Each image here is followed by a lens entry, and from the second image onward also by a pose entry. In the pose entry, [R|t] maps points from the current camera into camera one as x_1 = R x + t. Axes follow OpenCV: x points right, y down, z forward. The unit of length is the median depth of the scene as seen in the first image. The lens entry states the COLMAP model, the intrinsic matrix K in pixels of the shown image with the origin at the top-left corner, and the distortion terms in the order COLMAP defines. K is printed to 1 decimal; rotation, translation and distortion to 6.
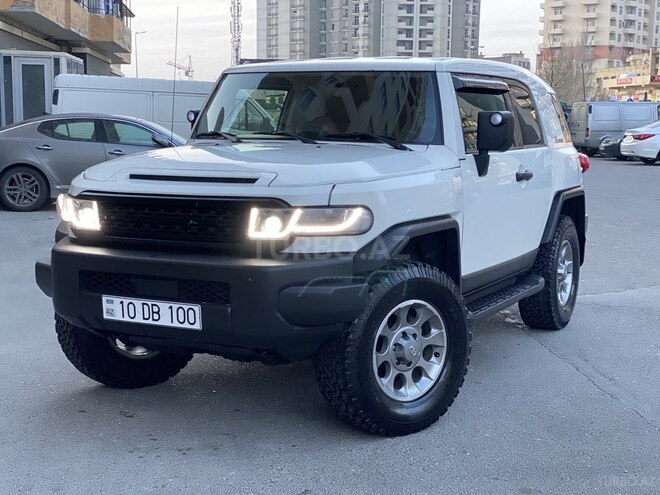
lens RADIAL K [[992.2, 0, 328.8], [0, 992.2, 245.5], [0, 0, 1]] dist [0.091636, 0.000000]
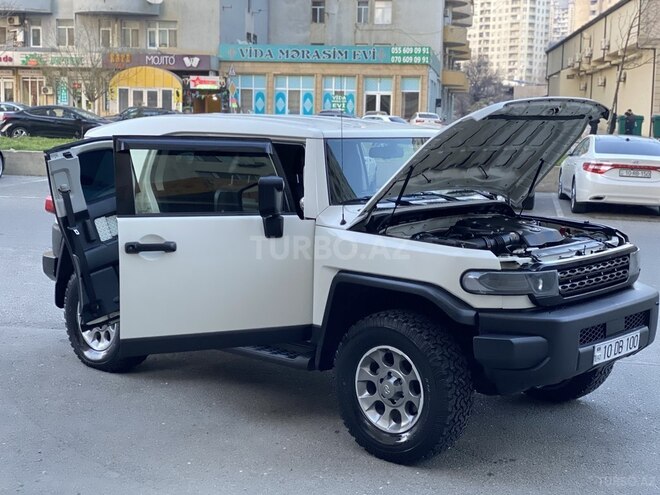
lens RADIAL K [[988.1, 0, 332.1], [0, 988.1, 245.5], [0, 0, 1]] dist [0.111693, 0.000000]
pose [[0.268529, -0.129083, 0.954584, -1.321058], [0.105578, 0.988954, 0.104031, -0.206979], [-0.957468, 0.072847, 0.279191, 0.891928]]
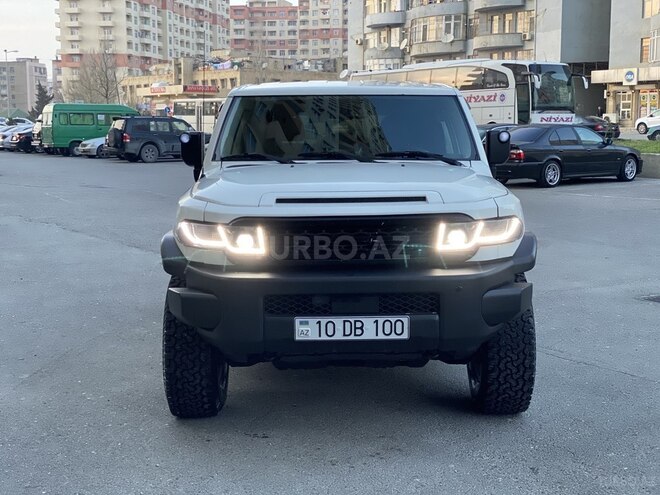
lens RADIAL K [[988.1, 0, 334.6], [0, 988.1, 248.6], [0, 0, 1]] dist [0.111693, 0.000000]
pose [[0.887590, -0.068890, 0.455454, -0.602657], [0.070369, 0.997427, 0.013731, -0.029478], [-0.455228, 0.019862, 0.890153, 0.070622]]
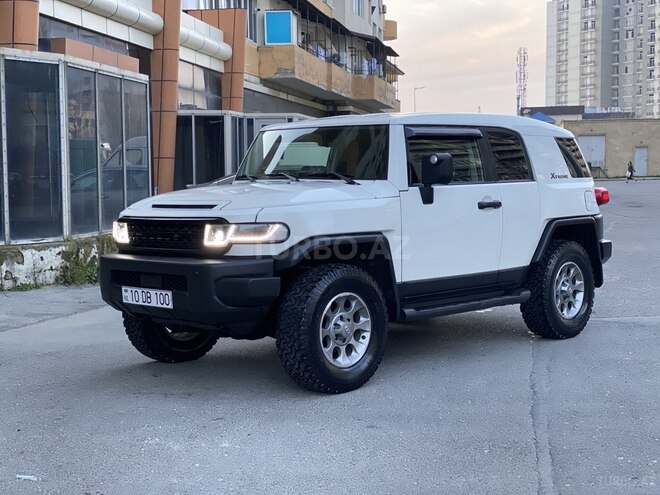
lens RADIAL K [[992.2, 0, 336.6], [0, 992.2, 248.6], [0, 0, 1]] dist [0.091636, 0.000000]
pose [[0.957944, -0.002093, -0.286948, 0.460450], [-0.011160, 0.998945, -0.044542, 0.052215], [0.286738, 0.045872, 0.956910, -0.291831]]
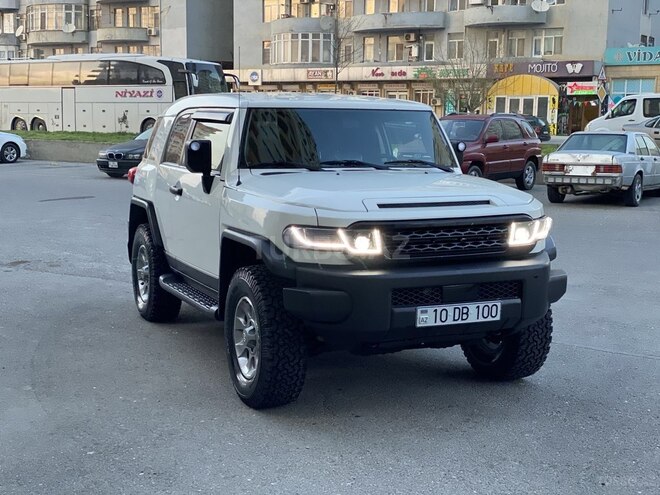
lens RADIAL K [[988.1, 0, 335.3], [0, 988.1, 251.4], [0, 0, 1]] dist [0.111693, 0.000000]
pose [[0.640792, -0.101246, 0.761009, -1.090939], [0.091490, 0.994273, 0.055242, -0.083285], [-0.762243, 0.034226, 0.646385, 0.291915]]
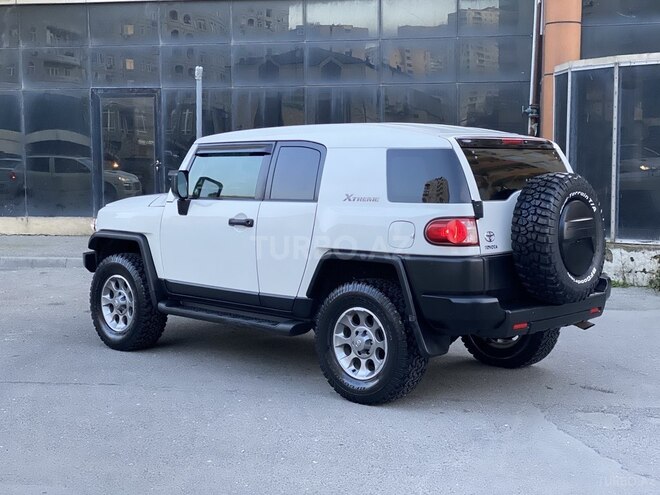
lens RADIAL K [[992.2, 0, 332.3], [0, 992.2, 246.5], [0, 0, 1]] dist [0.091636, 0.000000]
pose [[-0.288869, 0.068014, -0.954950, 1.640397], [-0.121234, 0.986845, 0.106958, -0.228464], [0.949662, 0.146669, -0.276823, 1.801334]]
